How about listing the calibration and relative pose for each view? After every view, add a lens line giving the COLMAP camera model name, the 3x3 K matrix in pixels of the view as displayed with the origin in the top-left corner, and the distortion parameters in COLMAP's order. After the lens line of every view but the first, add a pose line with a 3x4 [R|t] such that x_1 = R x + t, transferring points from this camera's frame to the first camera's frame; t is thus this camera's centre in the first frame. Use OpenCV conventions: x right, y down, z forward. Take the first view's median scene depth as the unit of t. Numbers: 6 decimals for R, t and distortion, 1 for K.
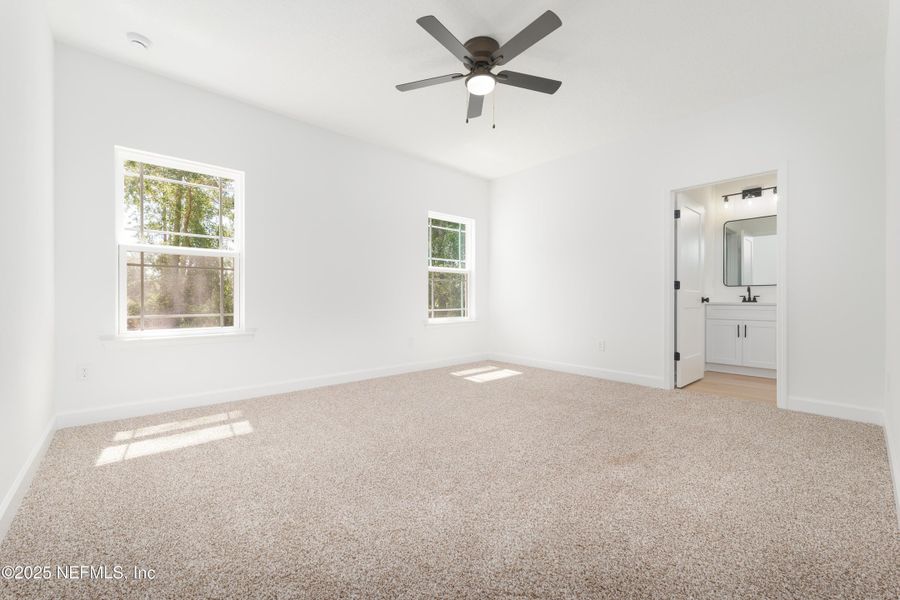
lens RADIAL K [[369.3, 0, 450.0], [0, 369.3, 300.0], [0, 0, 1]] dist [0.000662, 0.000030]
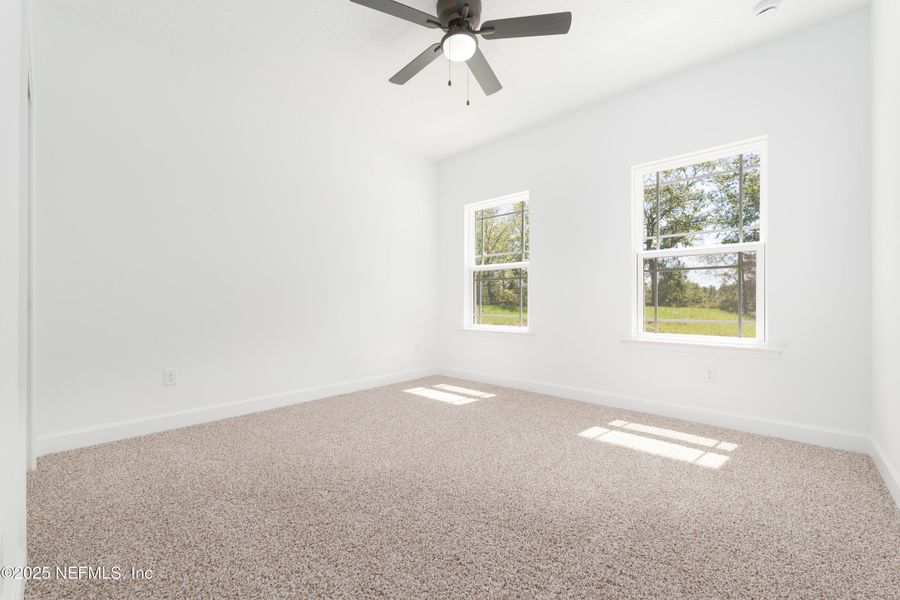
lens RADIAL K [[440.3, 0, 450.0], [0, 440.3, 300.0], [0, 0, 1]] dist [-0.000766, -0.000138]
pose [[-0.013528, -0.005692, -0.999892, 0.923961], [-0.000401, 0.999984, -0.005687, -0.010505], [0.999908, 0.000324, -0.013530, 0.951378]]
